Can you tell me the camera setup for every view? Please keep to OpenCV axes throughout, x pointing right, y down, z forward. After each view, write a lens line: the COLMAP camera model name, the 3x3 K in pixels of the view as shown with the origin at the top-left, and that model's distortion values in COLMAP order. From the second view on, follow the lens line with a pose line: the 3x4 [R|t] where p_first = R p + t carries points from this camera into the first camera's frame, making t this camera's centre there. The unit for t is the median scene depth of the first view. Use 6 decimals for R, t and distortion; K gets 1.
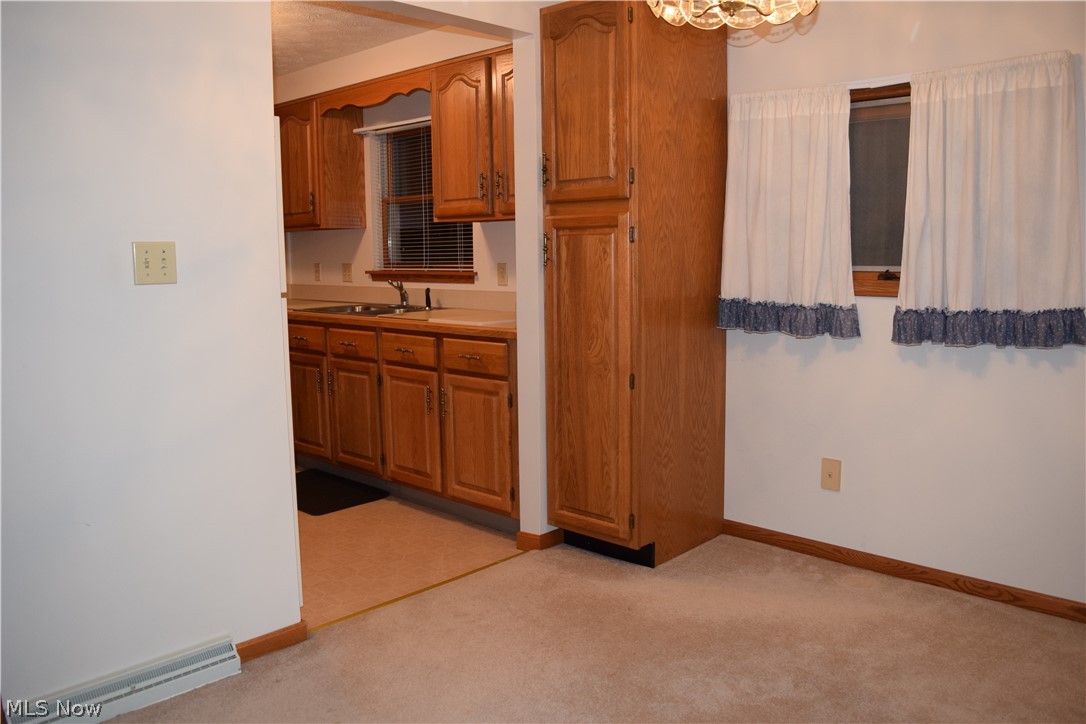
lens RADIAL K [[849.4, 0, 543.0], [0, 849.4, 362.0], [0, 0, 1]] dist [-0.108323, 0.037799]
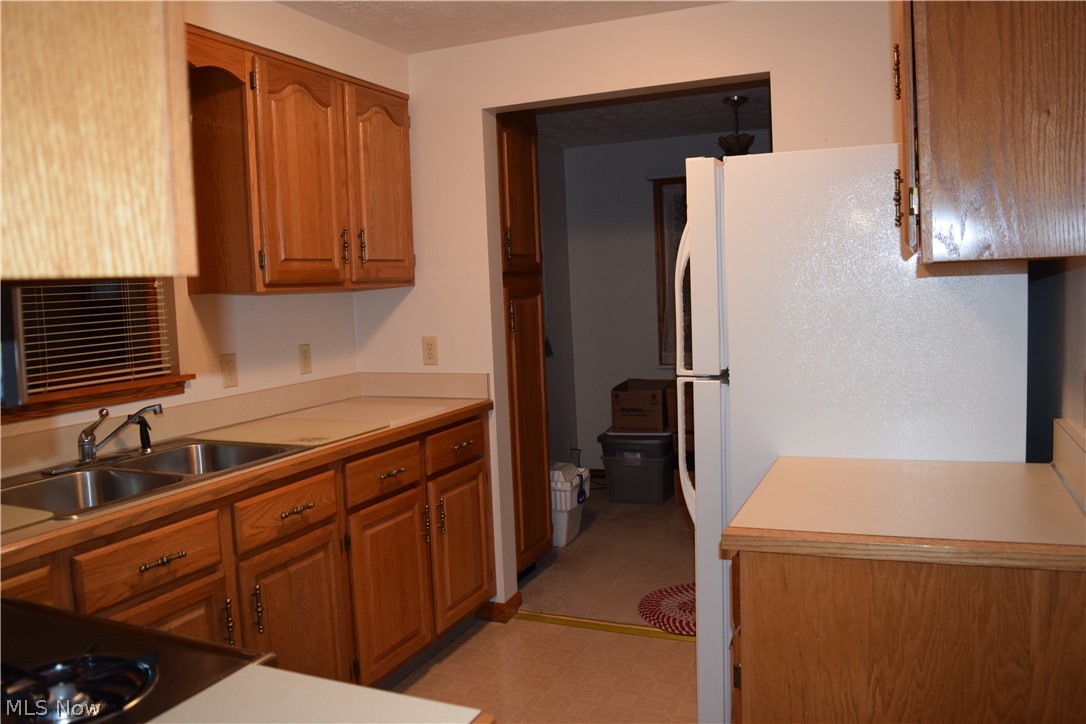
lens RADIAL K [[849.4, 0, 543.0], [0, 849.4, 362.0], [0, 0, 1]] dist [-0.108323, 0.037799]
pose [[-0.336887, -0.057968, 0.939759, -1.305163], [0.167793, 0.978430, 0.120504, -0.254642], [-0.926473, 0.198281, -0.319893, 1.680008]]
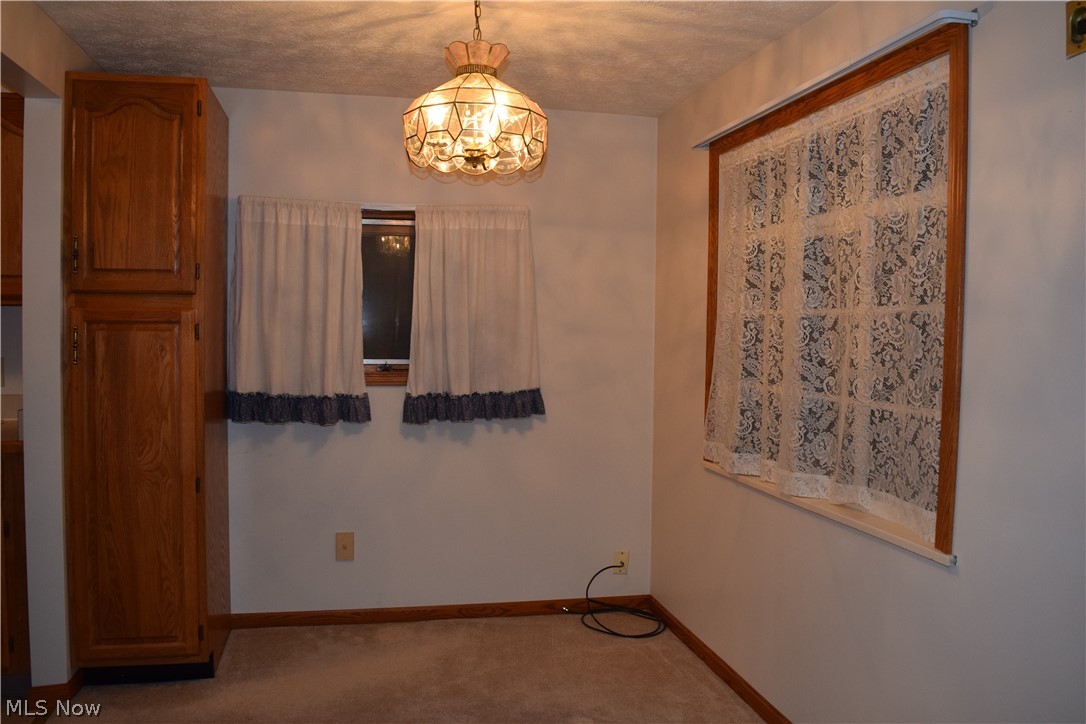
lens RADIAL K [[849.4, 0, 543.0], [0, 849.4, 362.0], [0, 0, 1]] dist [-0.108323, 0.037799]
pose [[0.556307, -0.013772, 0.830863, -0.448618], [0.091552, 0.994792, -0.044809, -0.036316], [-0.825918, 0.100994, 0.554671, 0.146070]]
